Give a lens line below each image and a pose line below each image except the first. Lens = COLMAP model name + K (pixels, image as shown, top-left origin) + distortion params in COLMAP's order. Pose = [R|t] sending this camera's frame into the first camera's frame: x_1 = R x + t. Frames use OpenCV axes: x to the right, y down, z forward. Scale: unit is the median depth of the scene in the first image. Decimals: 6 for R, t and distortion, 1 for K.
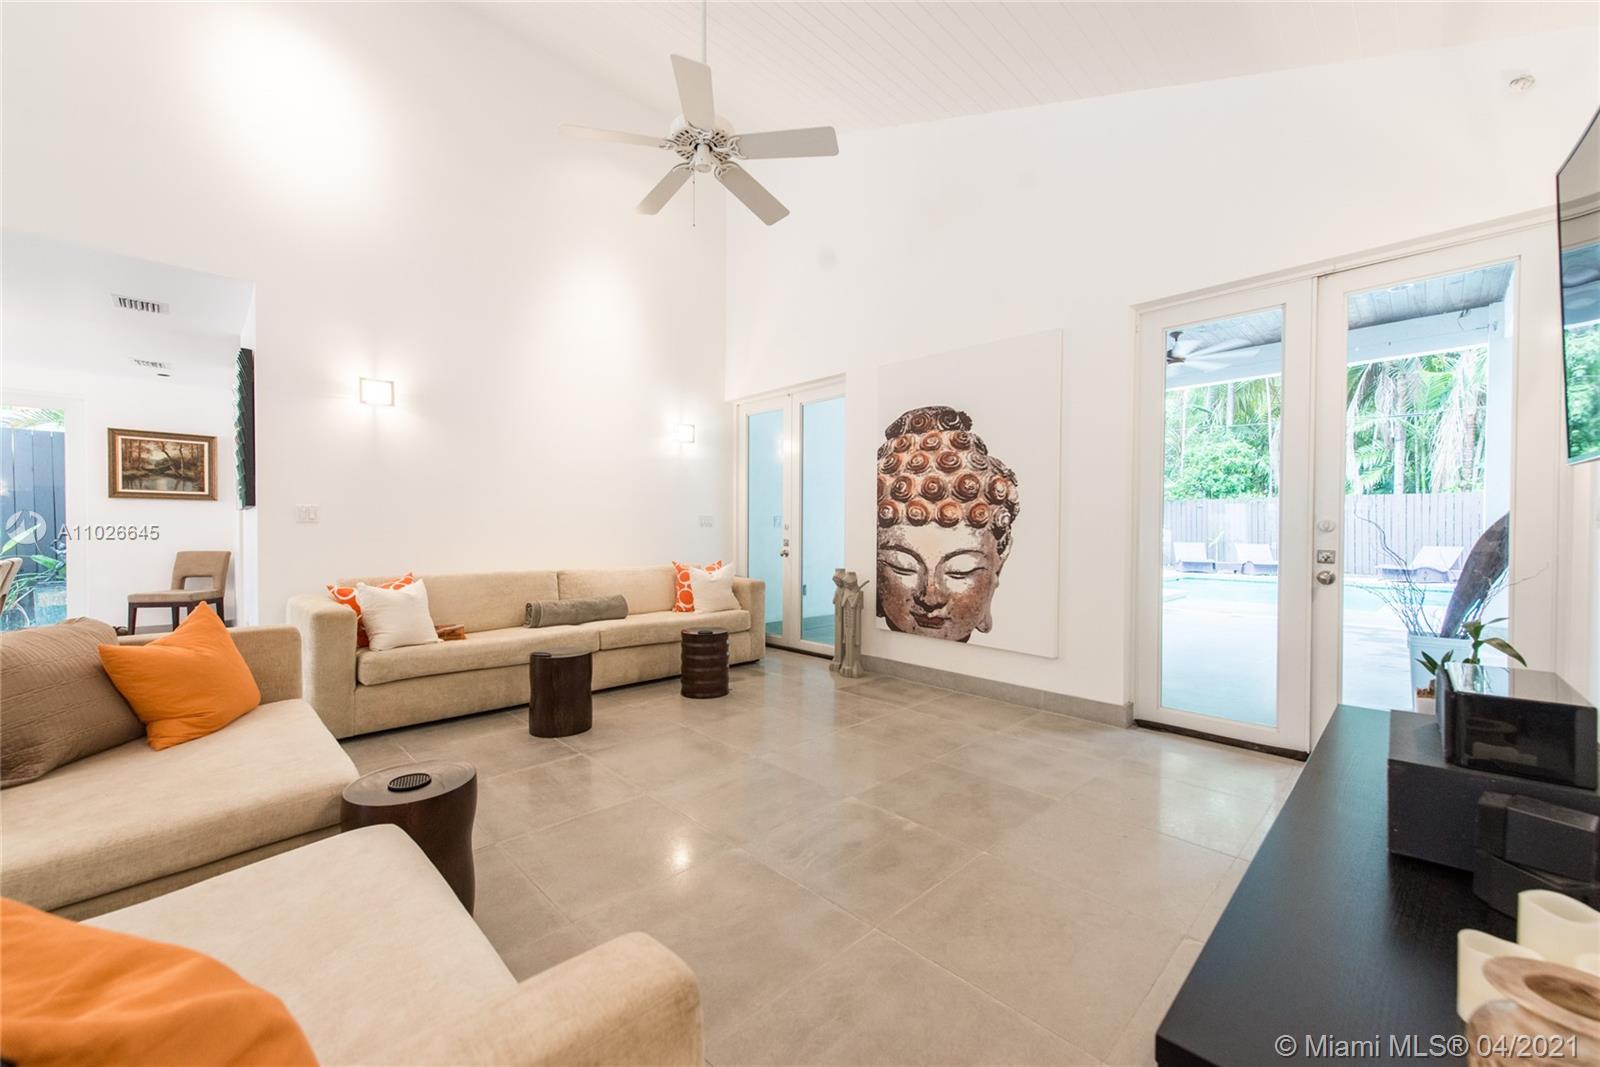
lens RADIAL K [[633.5, 0, 782.8], [0, 633.5, 541.9], [0, 0, 1]] dist [0.014808, -0.002570]
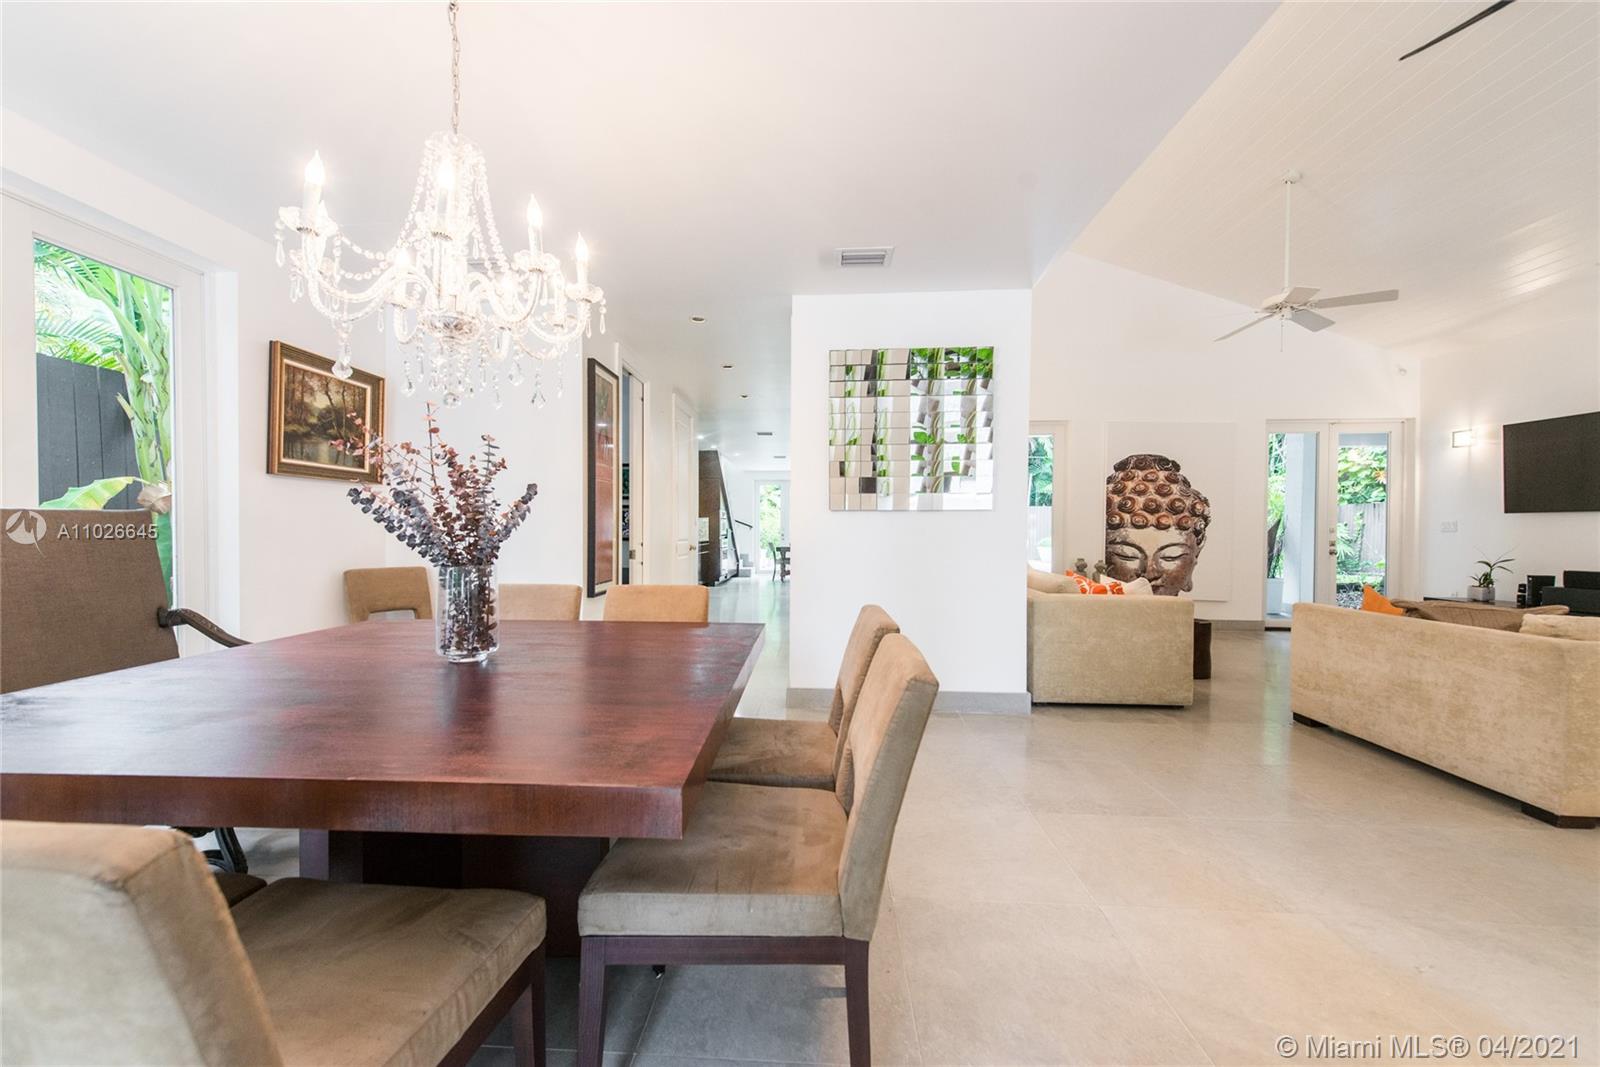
lens RADIAL K [[633.5, 0, 789.6], [0, 633.5, 537.4], [0, 0, 1]] dist [0.014808, -0.002570]
pose [[0.729480, -0.009959, 0.683929, -1.532174], [0.010228, 0.999941, 0.003652, -0.018988], [-0.683925, 0.004331, 0.729539, 0.453184]]
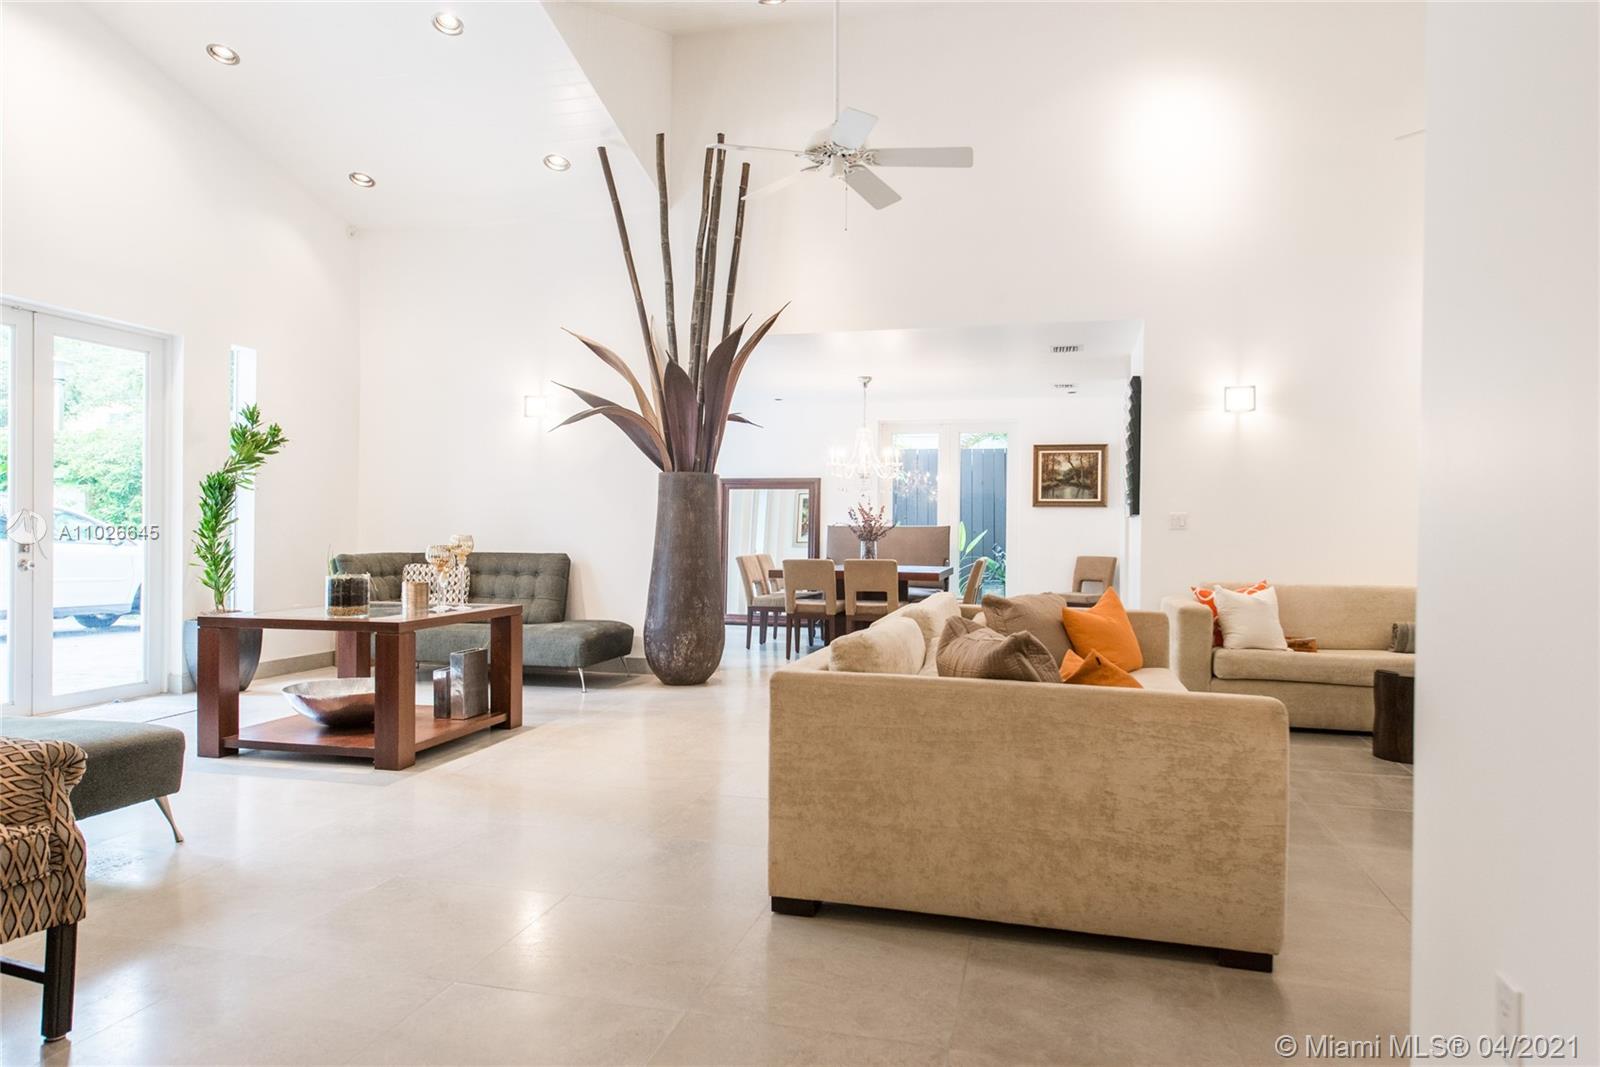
lens RADIAL K [[1026.3, 0, 795.9], [0, 1026.3, 535.8], [0, 0, 1]] dist [0.001498, -0.000716]
pose [[0.535965, 0.005533, -0.844222, 0.342524], [-0.023131, 0.999699, -0.008133, 0.008827], [0.843923, 0.023887, 0.535932, -0.435637]]
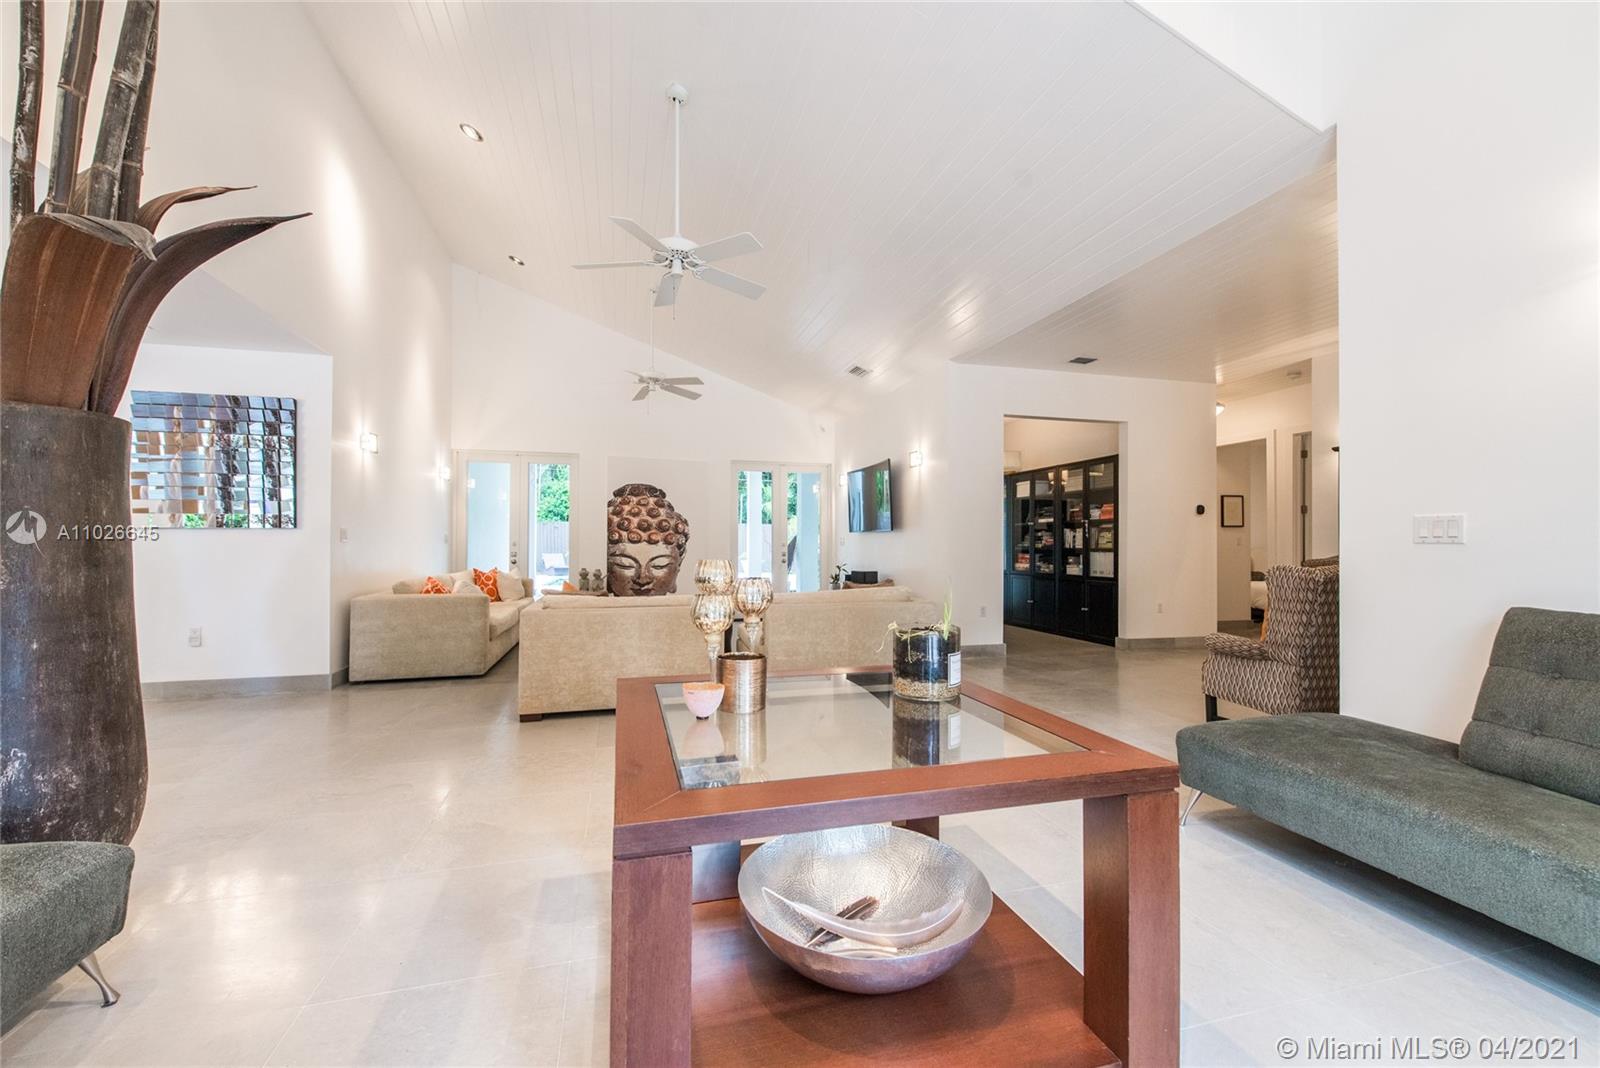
lens RADIAL K [[633.5, 0, 792.7], [0, 633.5, 539.1], [0, 0, 1]] dist [0.014808, -0.002570]
pose [[0.467735, 0.004841, 0.883856, -1.311349], [0.015988, 0.999775, -0.013937, -0.004277], [-0.883724, 0.020650, 0.467552, -0.348038]]
